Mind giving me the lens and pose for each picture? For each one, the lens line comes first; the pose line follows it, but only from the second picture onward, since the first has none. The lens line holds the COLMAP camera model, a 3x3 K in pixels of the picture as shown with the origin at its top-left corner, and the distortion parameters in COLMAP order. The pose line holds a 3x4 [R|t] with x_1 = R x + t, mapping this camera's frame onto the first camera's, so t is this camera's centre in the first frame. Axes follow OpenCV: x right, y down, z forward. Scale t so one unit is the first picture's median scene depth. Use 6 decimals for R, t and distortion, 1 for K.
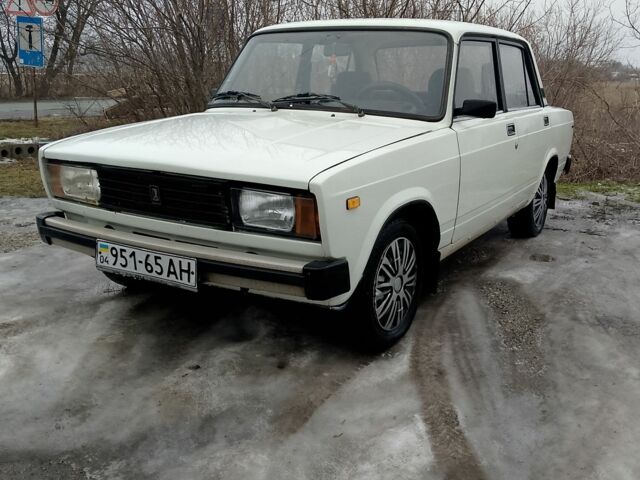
lens RADIAL K [[706.5, 0, 319.9], [0, 706.5, 240.1], [0, 0, 1]] dist [0.006018, 0.000000]
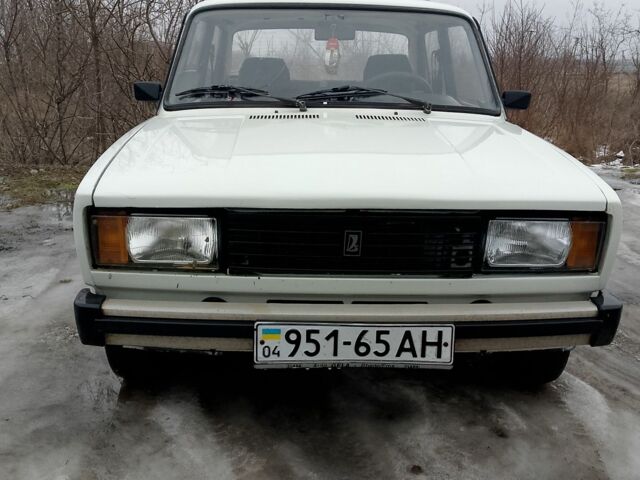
lens RADIAL K [[706.5, 0, 319.6], [0, 706.5, 238.9], [0, 0, 1]] dist [0.006018, 0.000000]
pose [[0.839679, -0.138445, 0.525140, -0.612341], [0.127341, 0.990195, 0.057437, -0.110125], [-0.527943, 0.018643, 0.849075, 0.429397]]
